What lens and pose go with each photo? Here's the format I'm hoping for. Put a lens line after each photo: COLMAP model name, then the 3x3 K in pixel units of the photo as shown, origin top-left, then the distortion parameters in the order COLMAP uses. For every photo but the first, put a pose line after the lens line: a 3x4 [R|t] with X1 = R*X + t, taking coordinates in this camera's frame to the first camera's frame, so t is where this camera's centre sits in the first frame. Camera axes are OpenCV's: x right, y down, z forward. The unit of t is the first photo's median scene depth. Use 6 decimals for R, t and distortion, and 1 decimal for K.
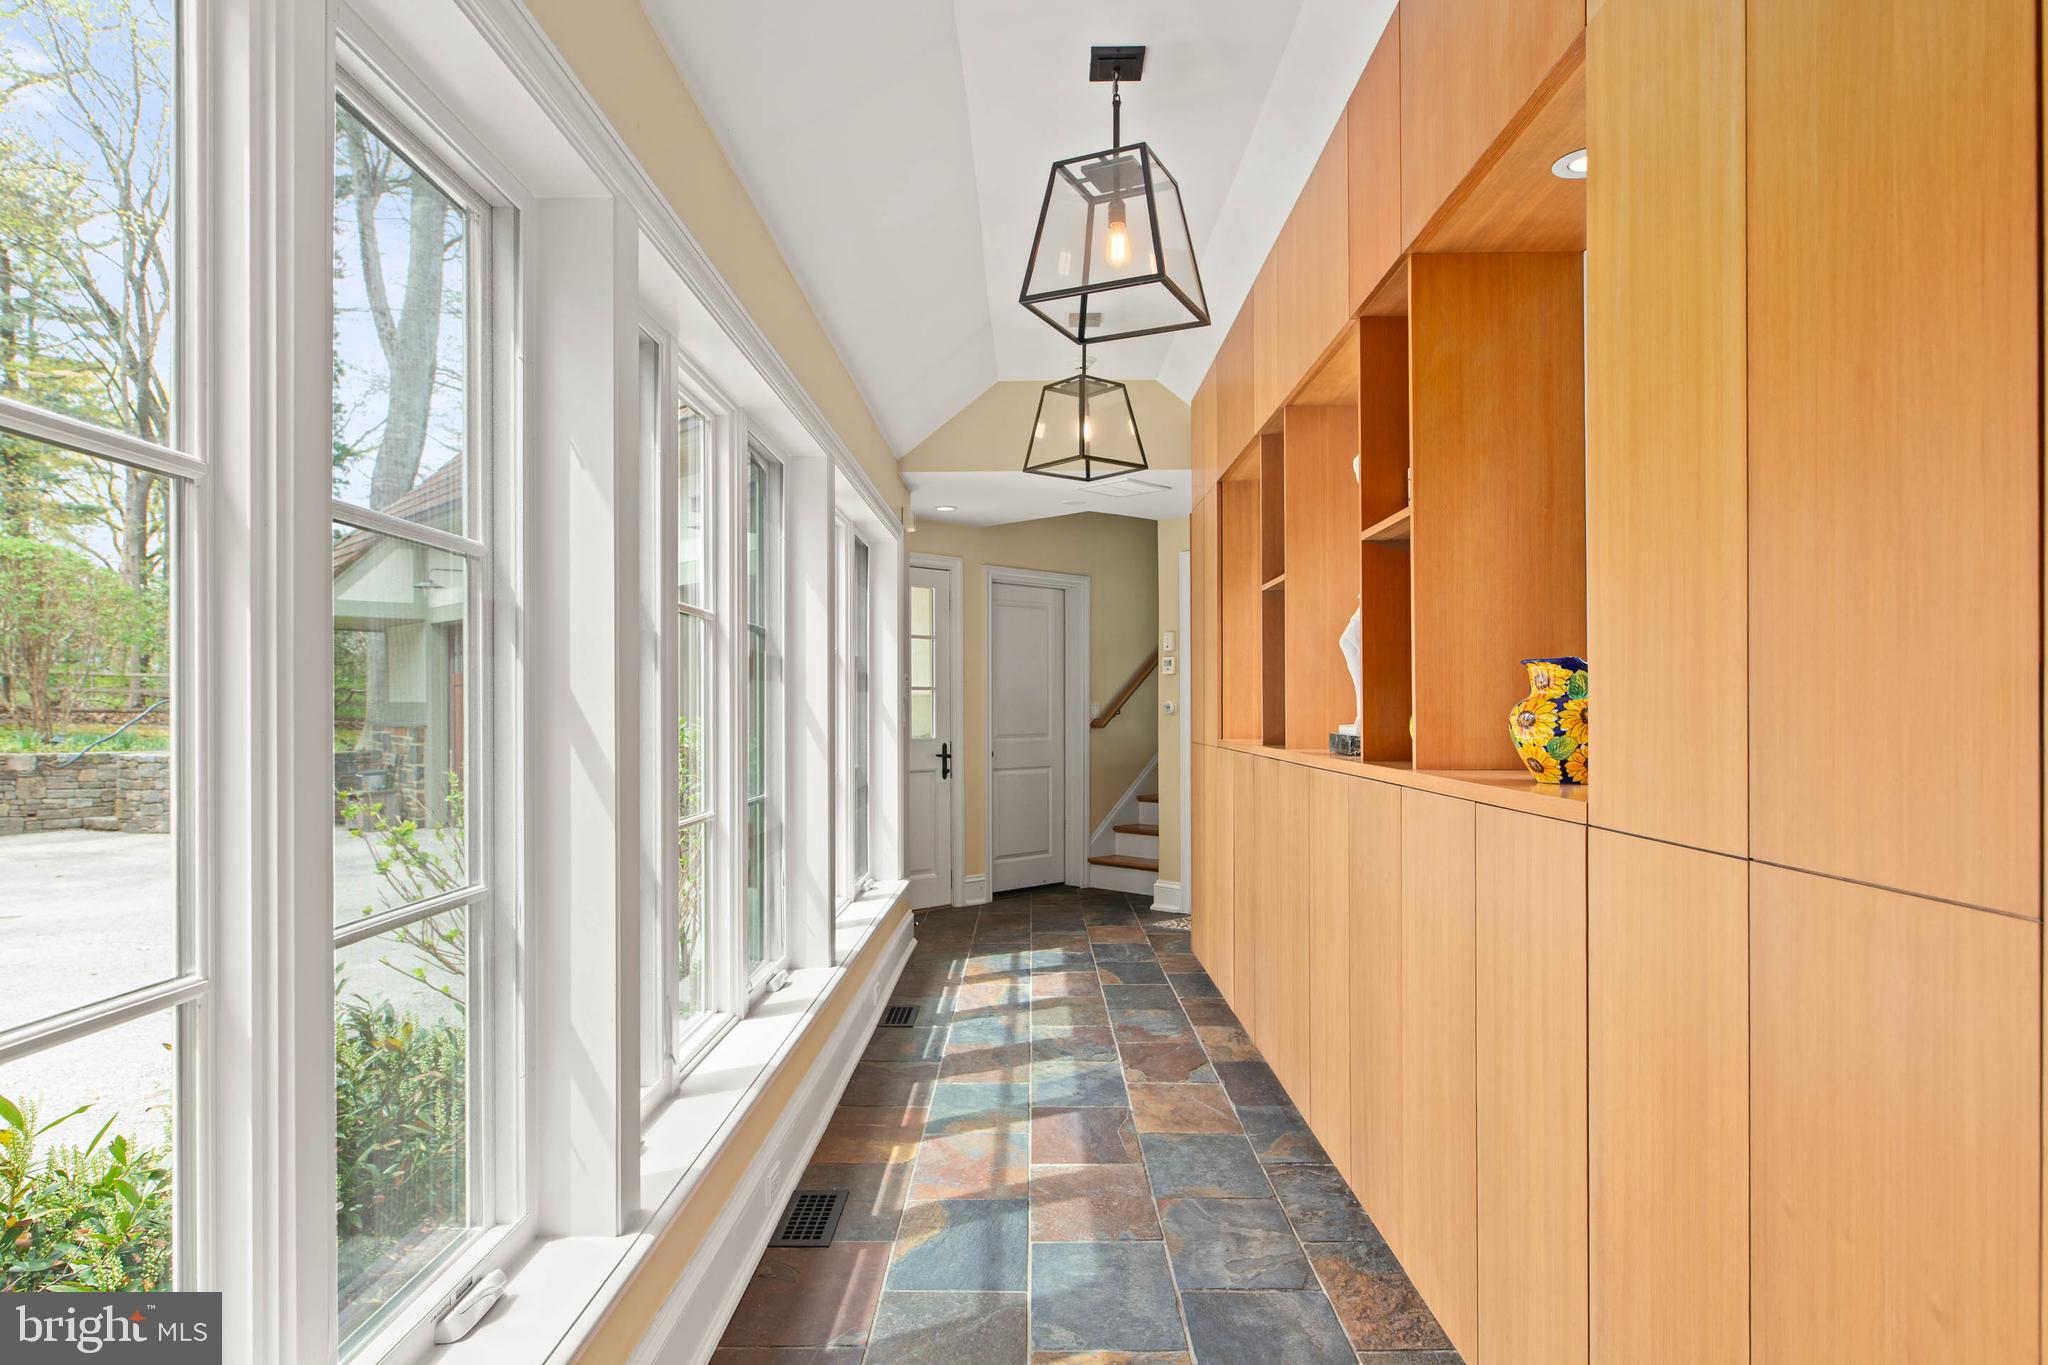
lens RADIAL K [[1171.3, 0, 1031.9], [0, 1171.3, 675.9], [0, 0, 1]] dist [0.002351, 0.000244]
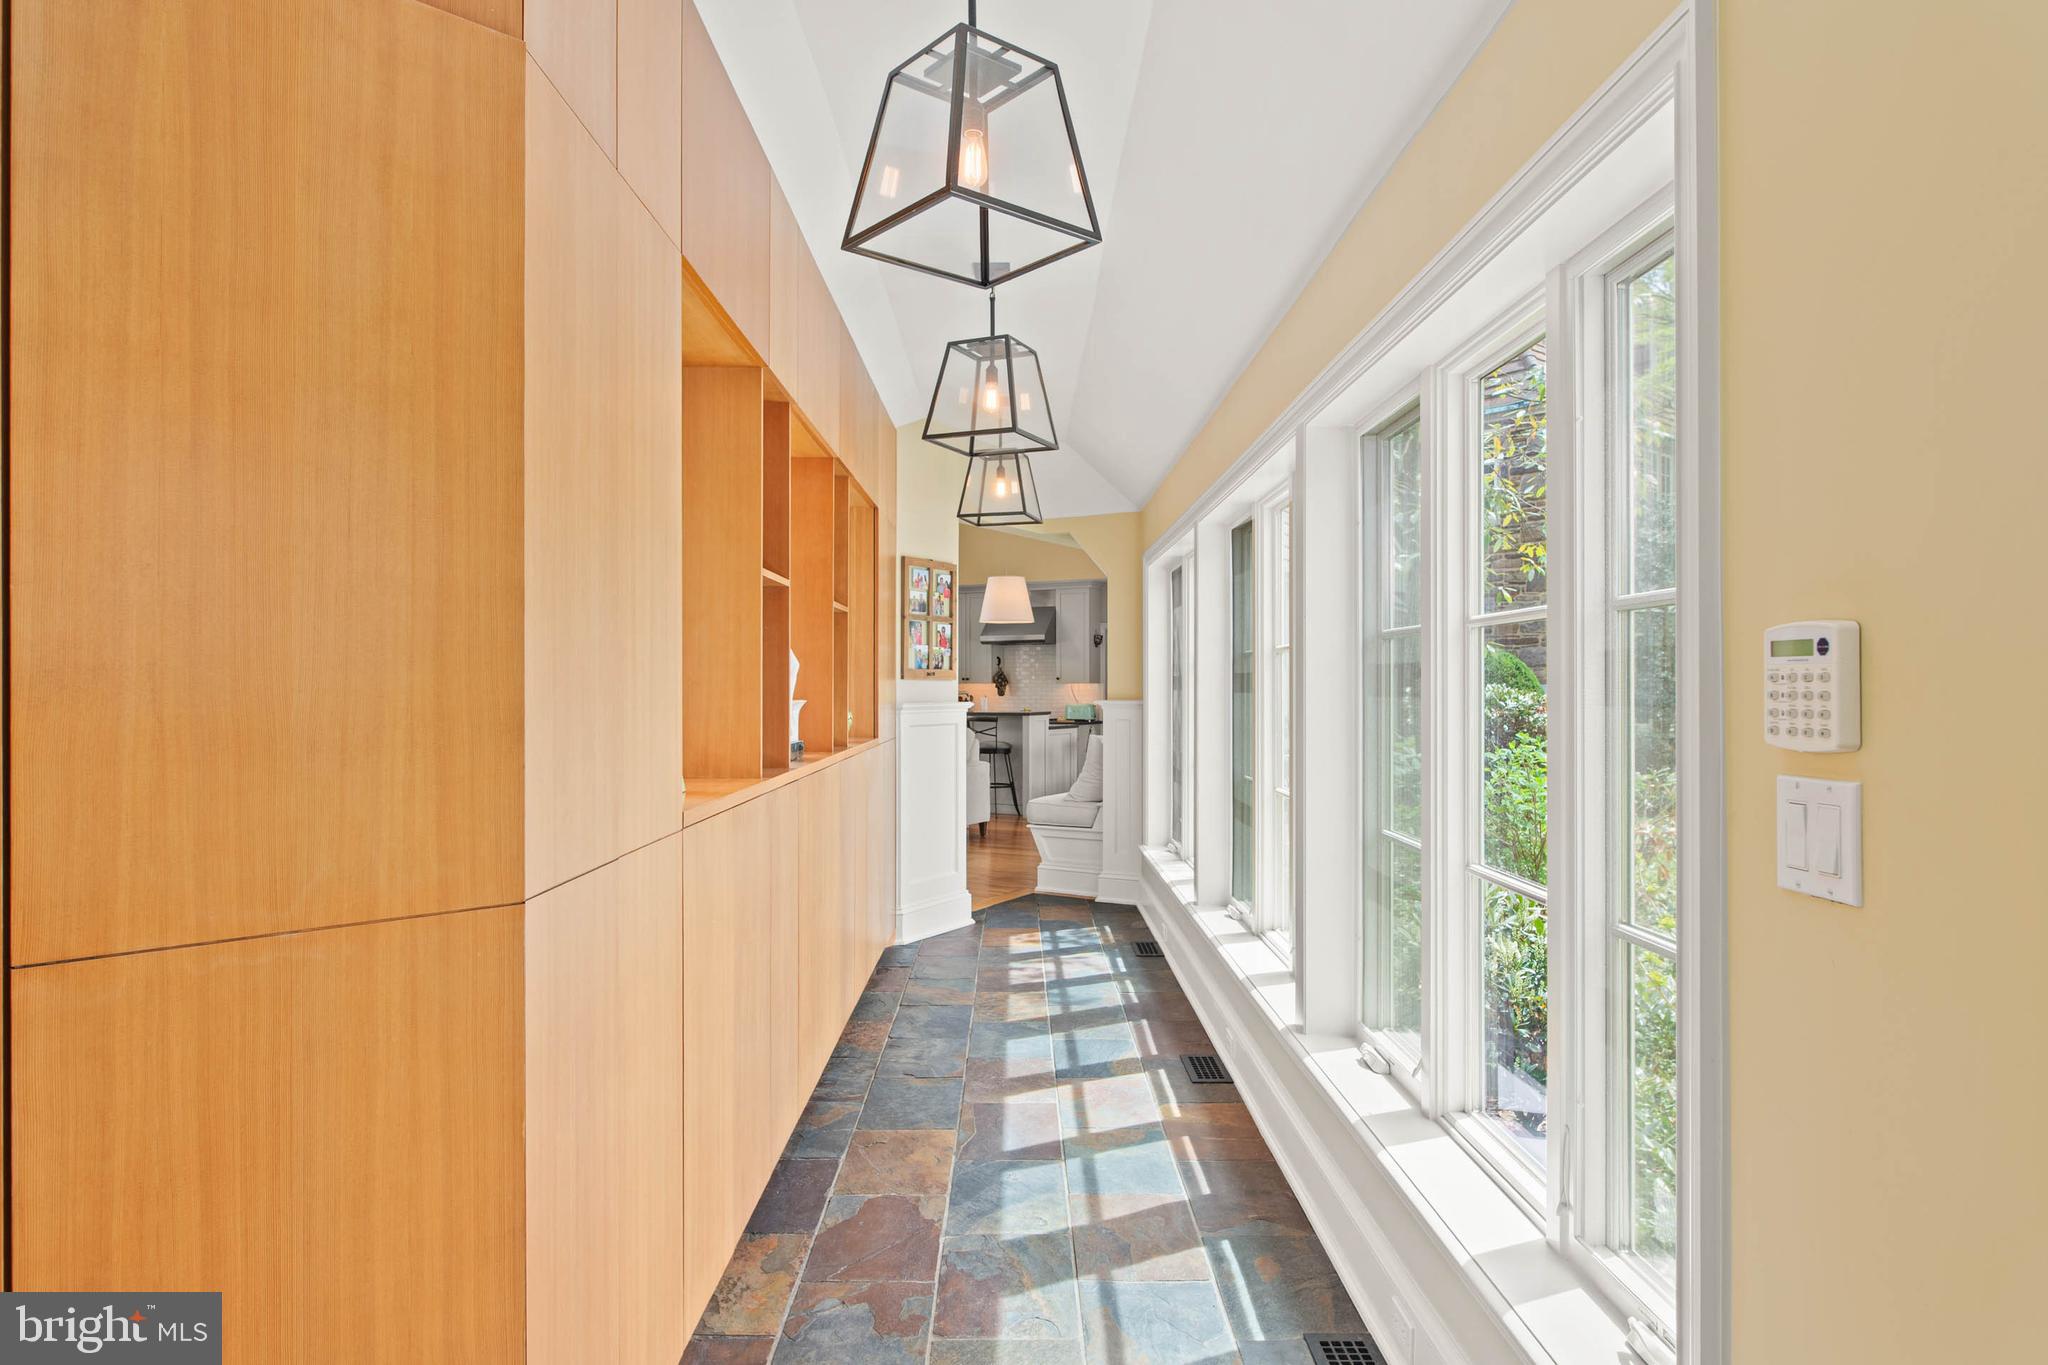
lens RADIAL K [[1171.3, 0, 1031.9], [0, 1171.3, 675.9], [0, 0, 1]] dist [0.002351, 0.000244]
pose [[-0.999774, 0.013957, -0.016005, 0.035966], [0.014475, 0.999361, -0.032688, 0.019759], [0.015538, -0.032912, -0.999337, 2.172144]]
